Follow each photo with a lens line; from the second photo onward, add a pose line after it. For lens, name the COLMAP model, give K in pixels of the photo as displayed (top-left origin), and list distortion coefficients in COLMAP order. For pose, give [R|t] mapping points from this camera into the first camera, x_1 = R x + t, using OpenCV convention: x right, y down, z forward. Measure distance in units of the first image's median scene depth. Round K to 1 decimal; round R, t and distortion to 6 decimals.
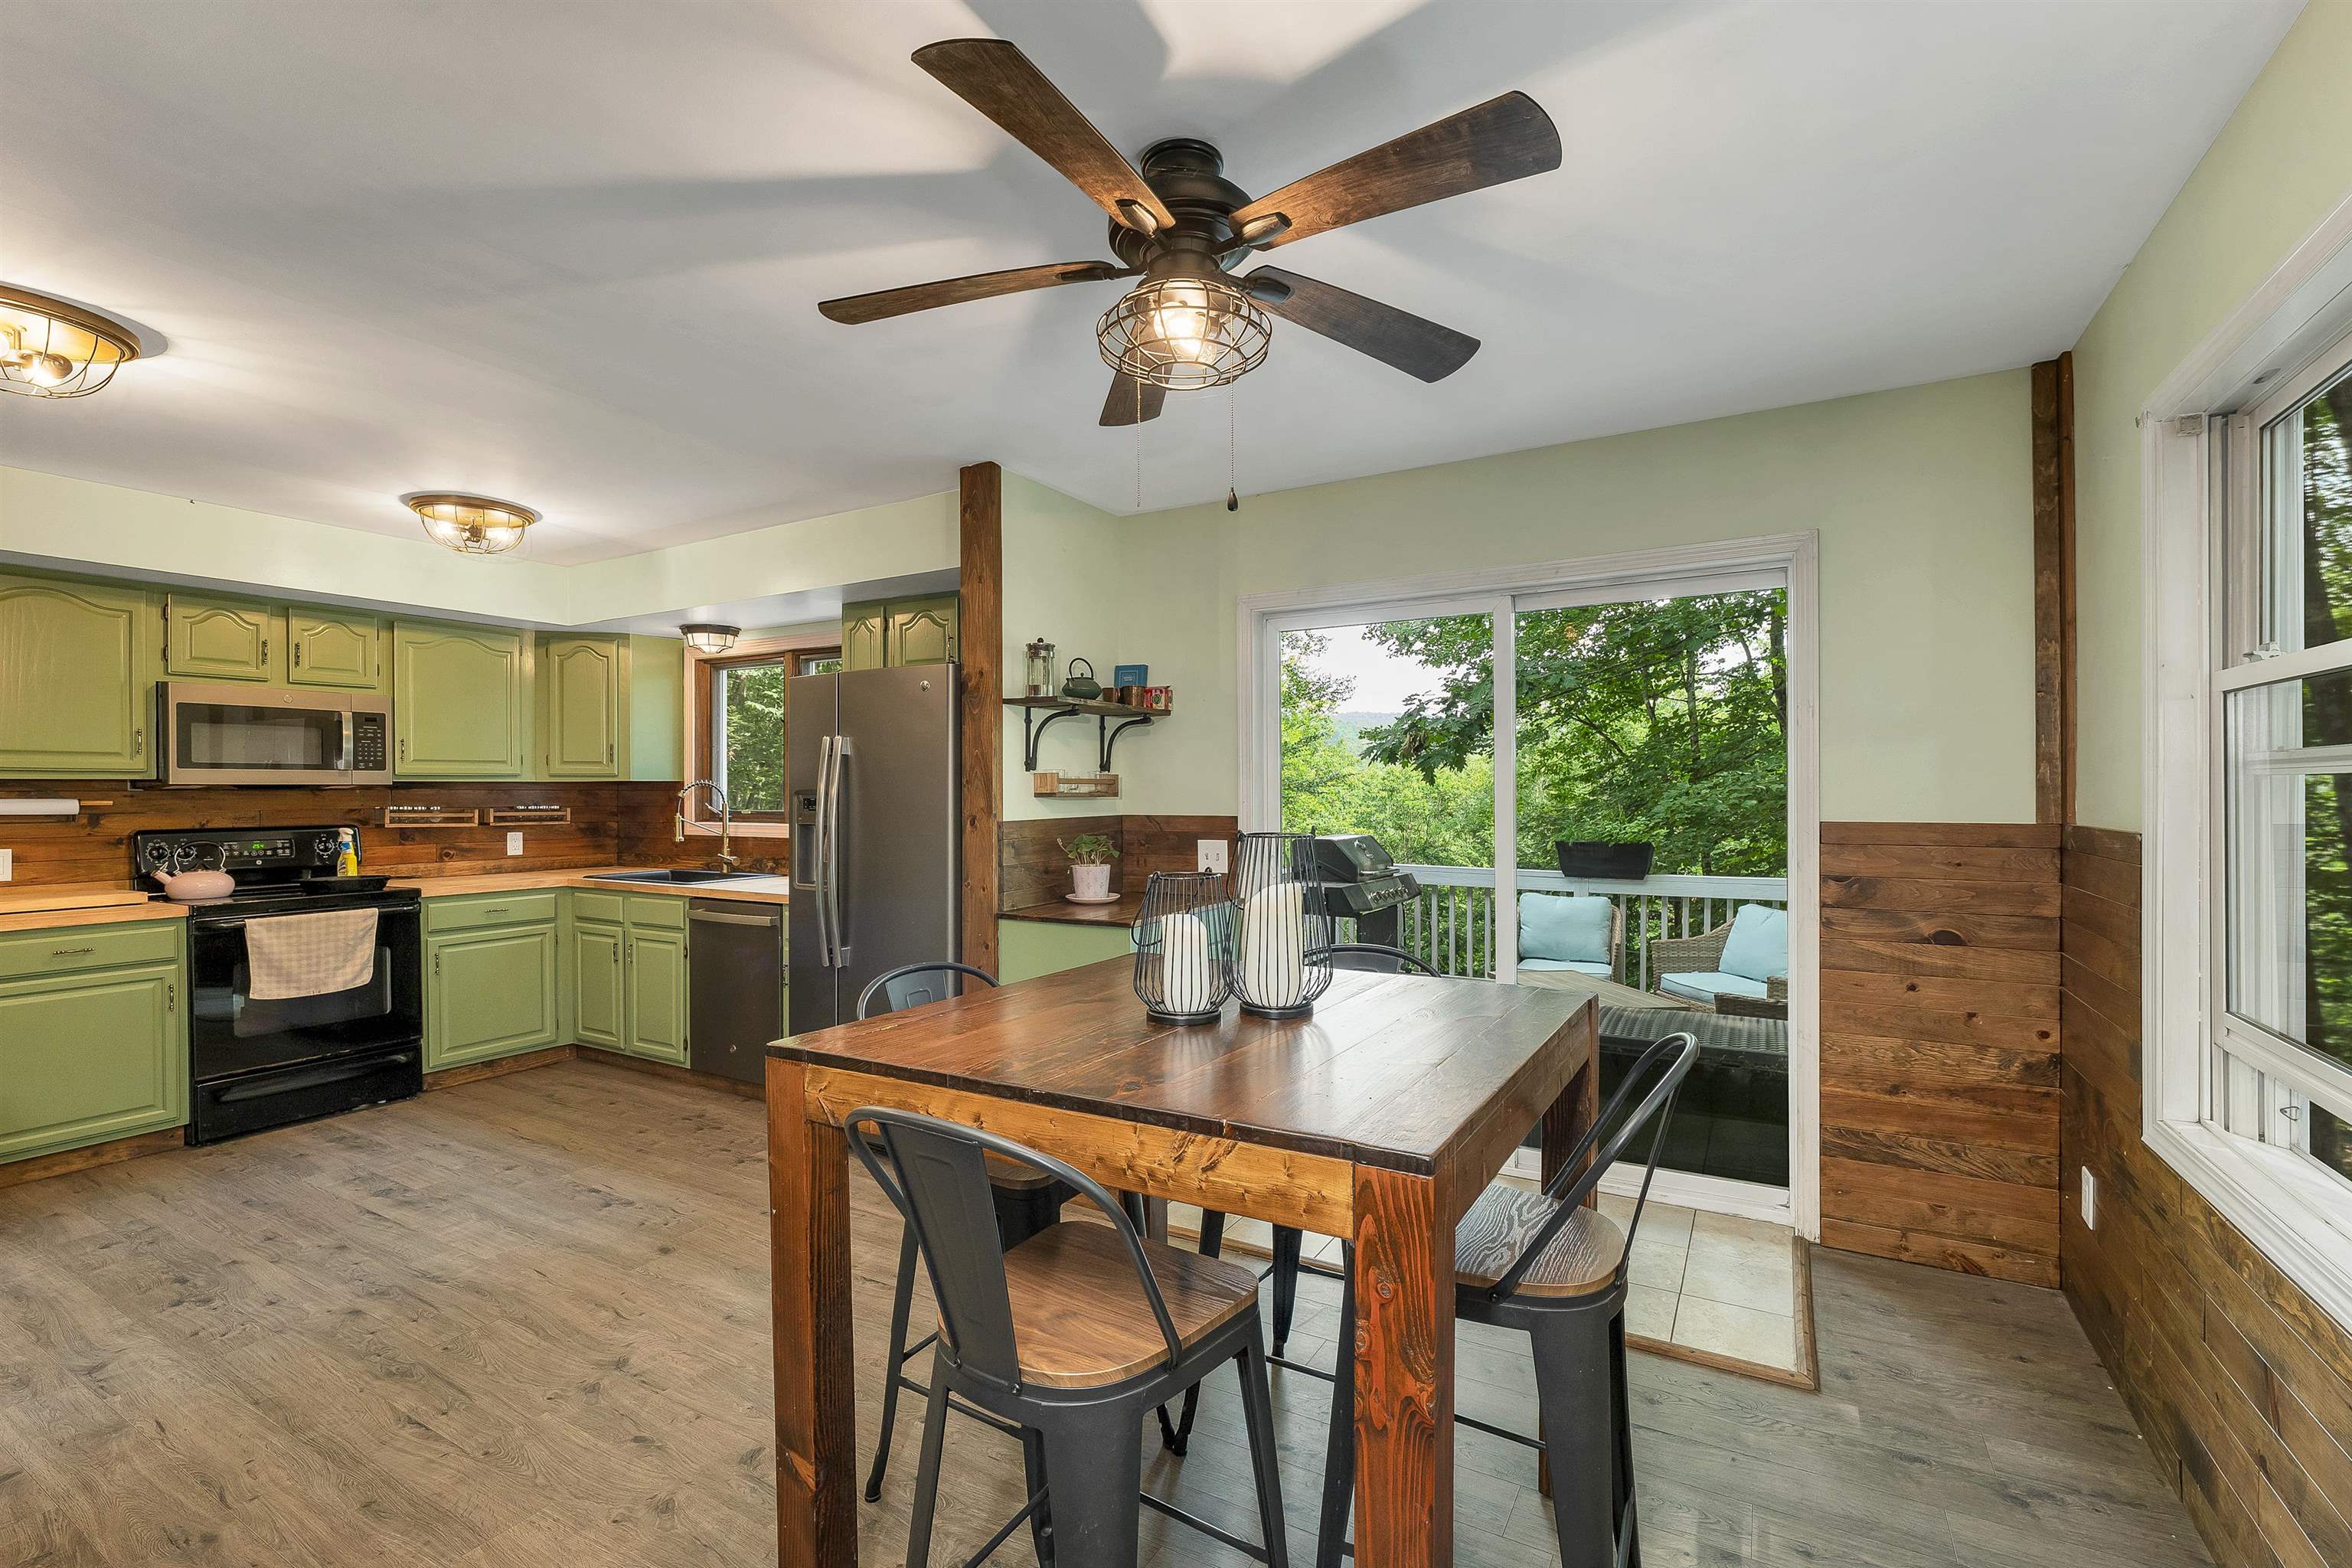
lens RADIAL K [[1030.1, 0, 1167.9], [0, 1030.1, 791.7], [0, 0, 1]] dist [-0.002056, -0.000206]
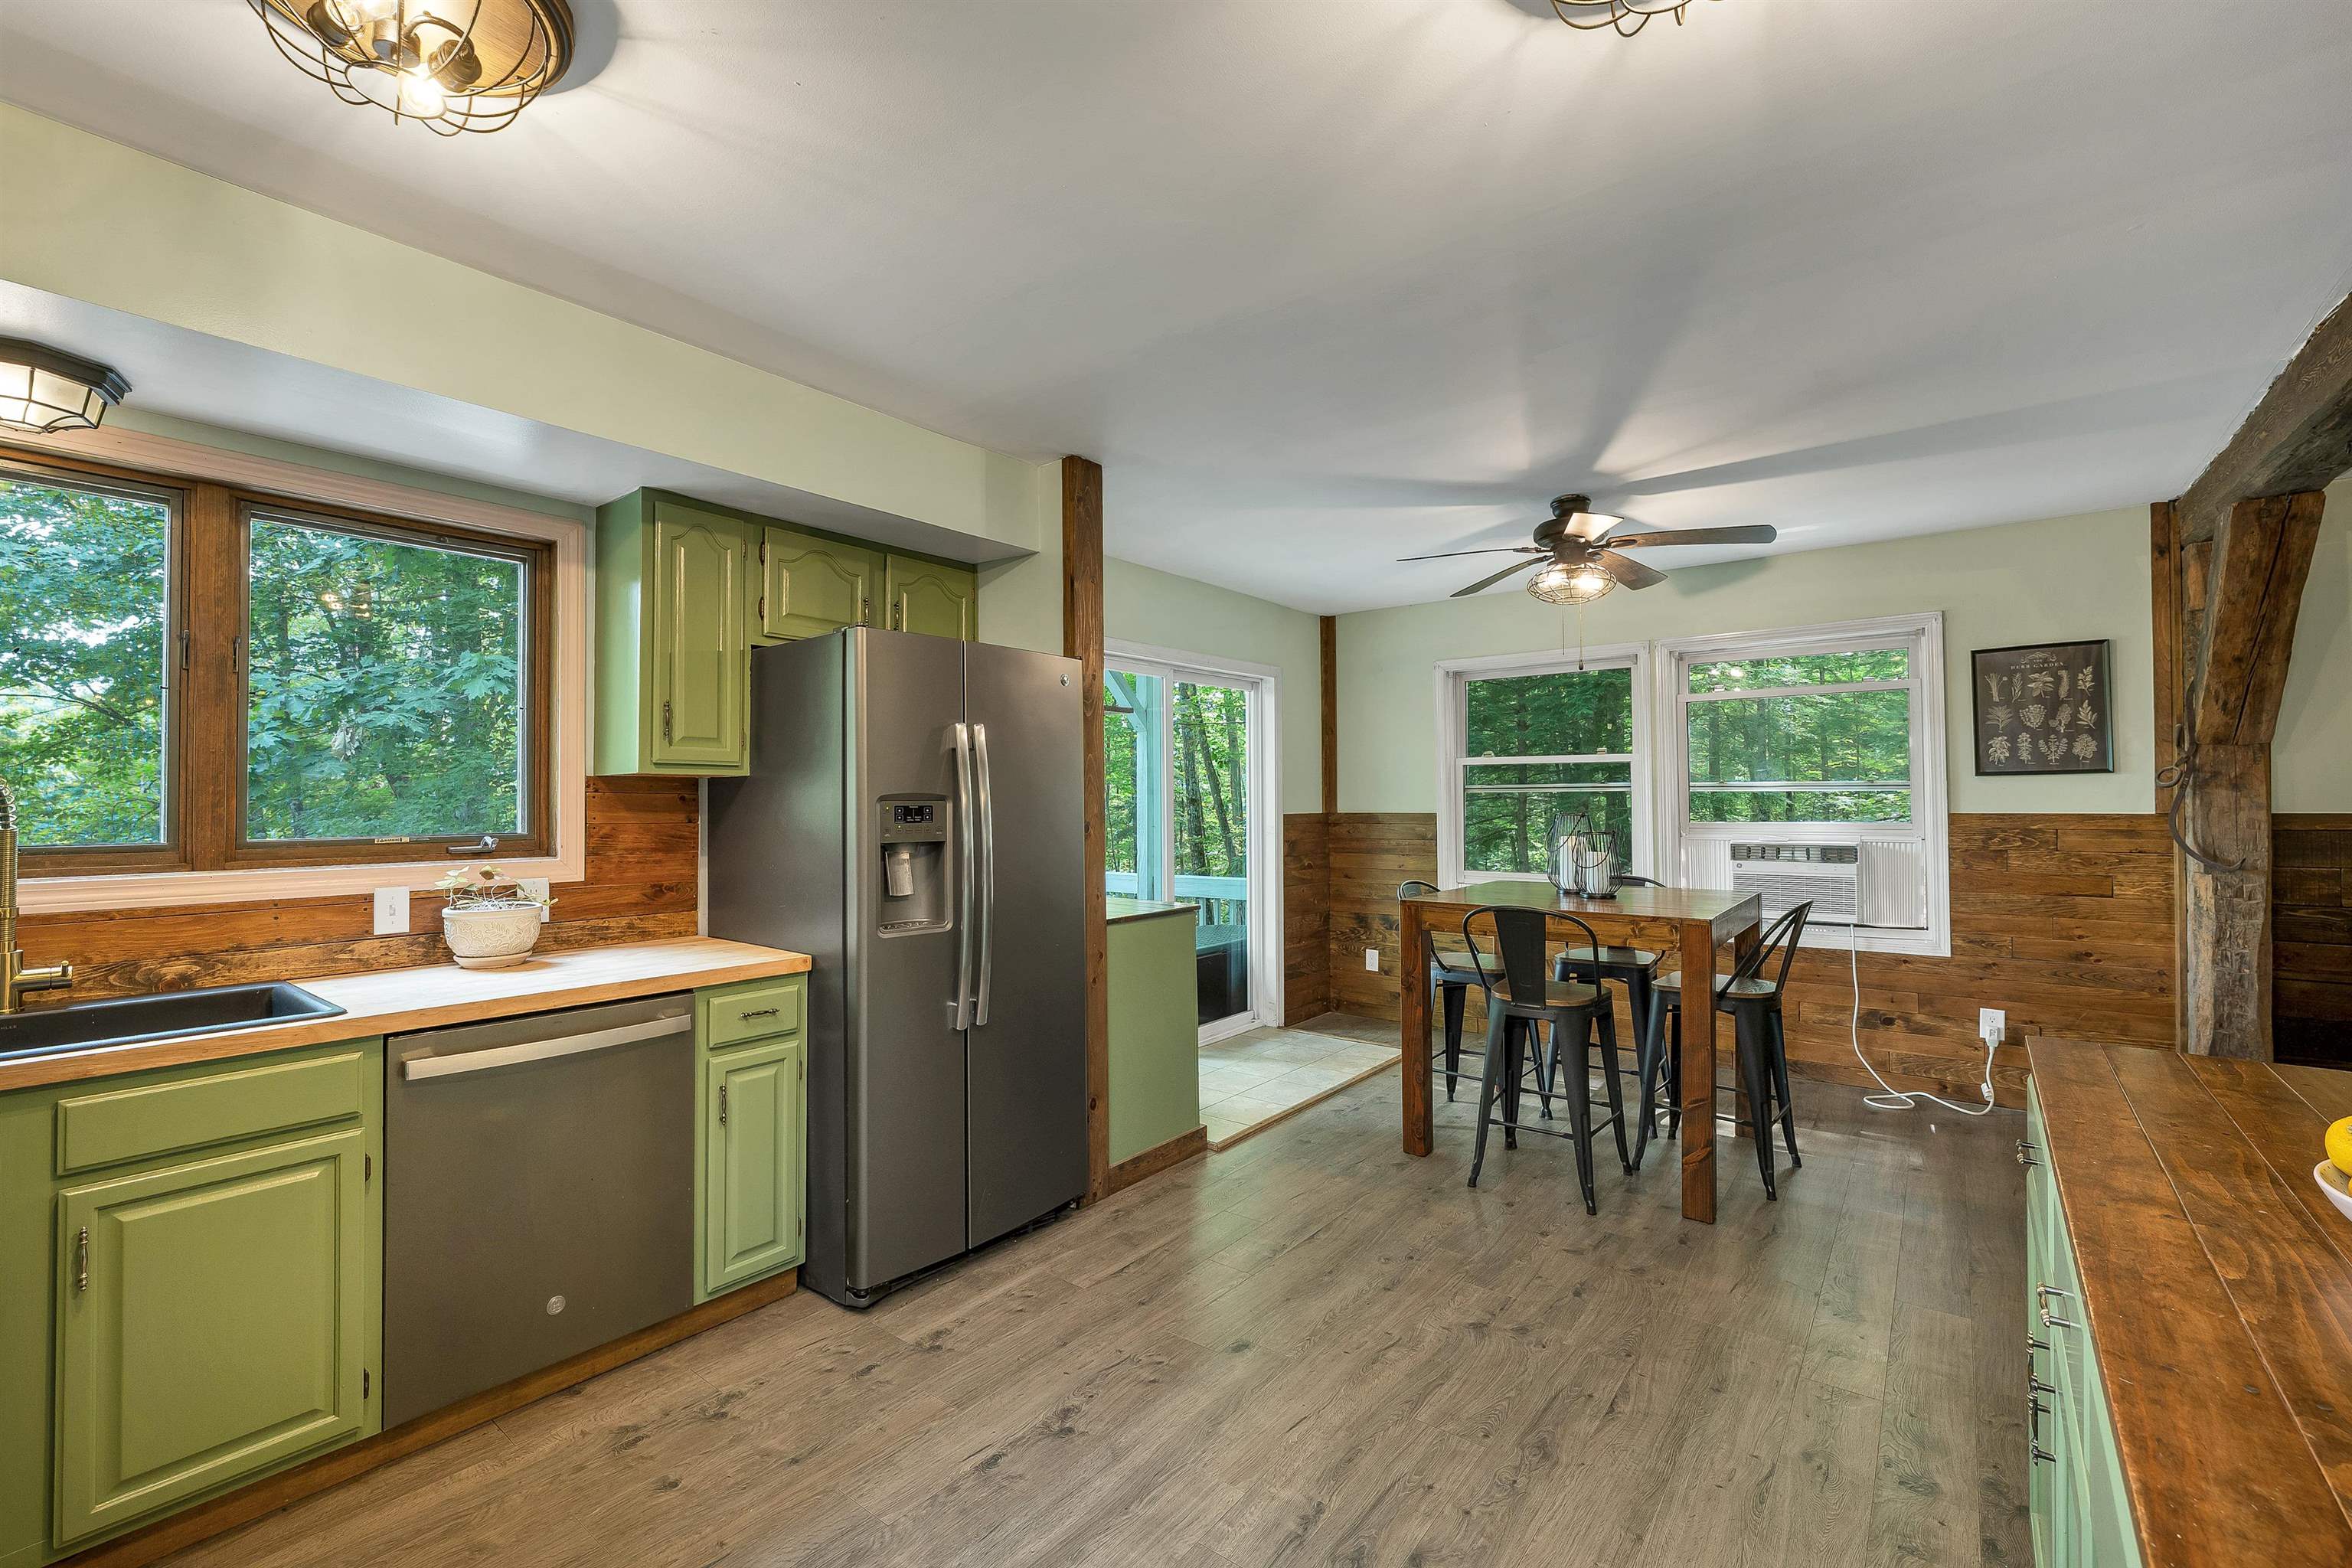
lens RADIAL K [[986.9, 0, 1176.0], [0, 986.9, 784.0], [0, 0, 1]] dist [-0.003138, -0.000394]
pose [[0.136438, 0.018387, 0.990478, -0.971775], [0.005054, 0.999802, -0.019256, 0.004514], [-0.990636, 0.007634, 0.136318, 0.706346]]
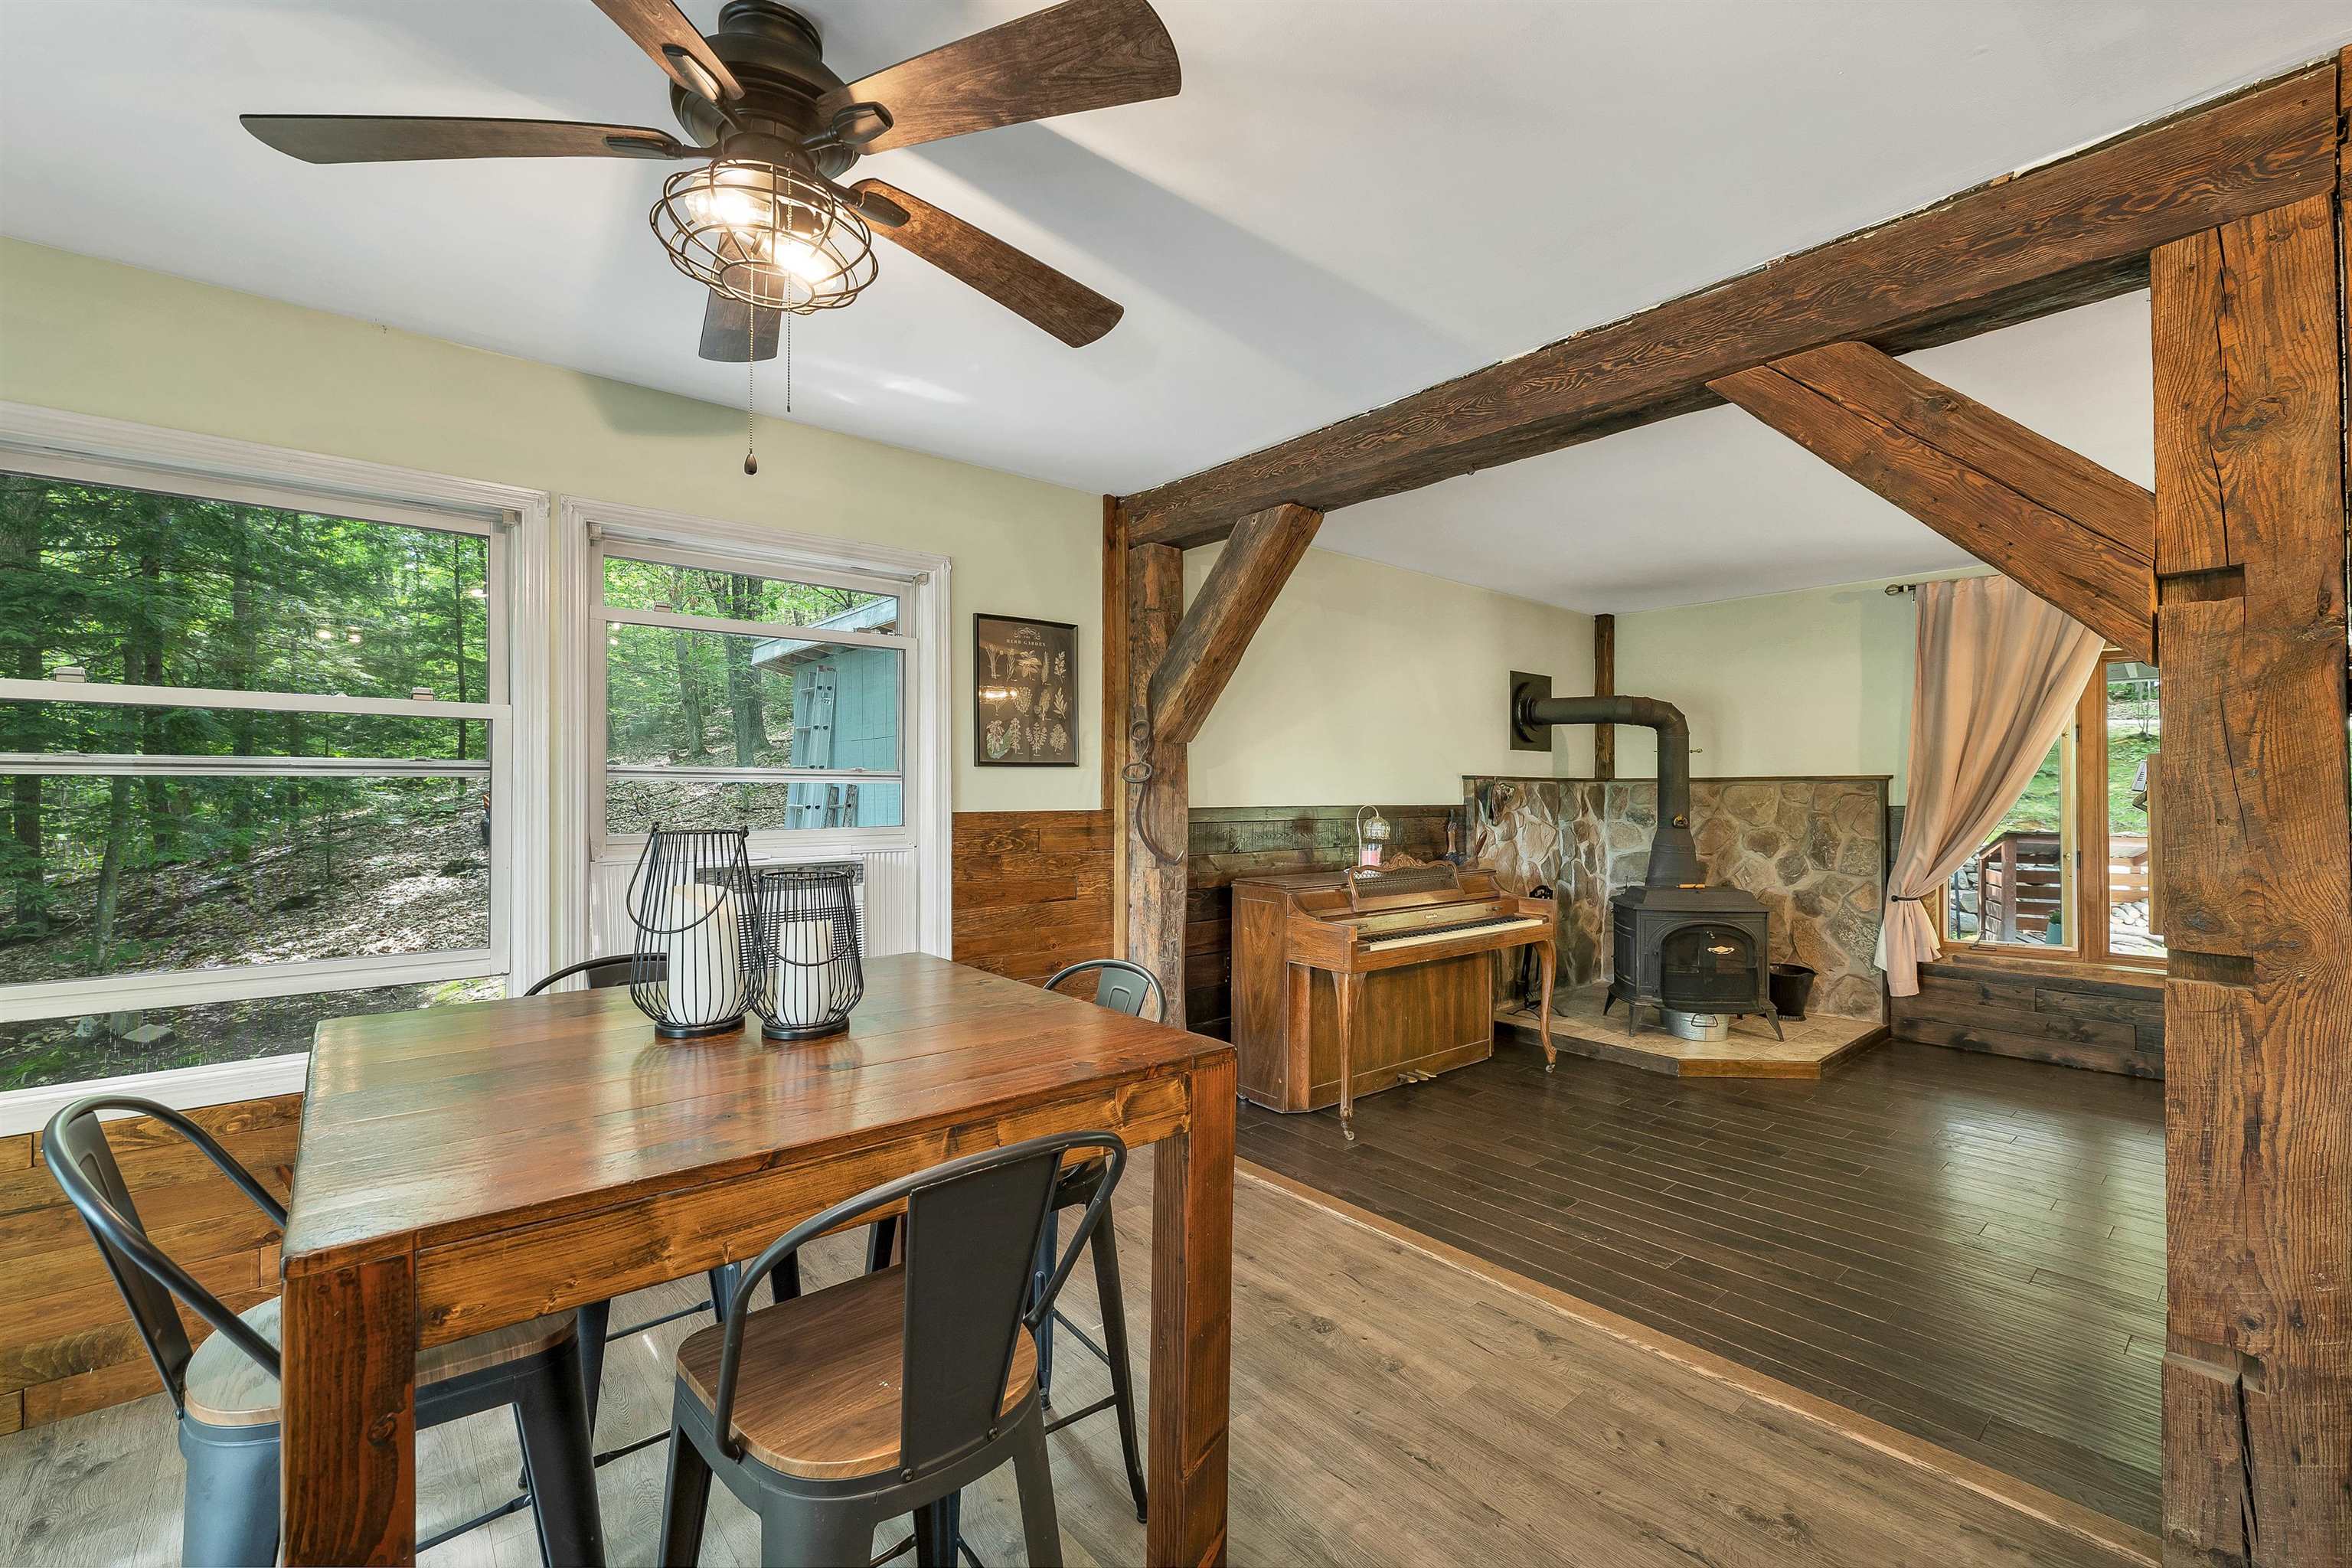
lens RADIAL K [[986.9, 0, 1176.0], [0, 986.9, 784.0], [0, 0, 1]] dist [-0.003138, -0.000394]
pose [[-0.939204, 0.006043, 0.343306, -0.286316], [0.003094, 0.999953, -0.009138, 0.003984], [-0.343345, -0.007520, -0.939179, 0.753926]]
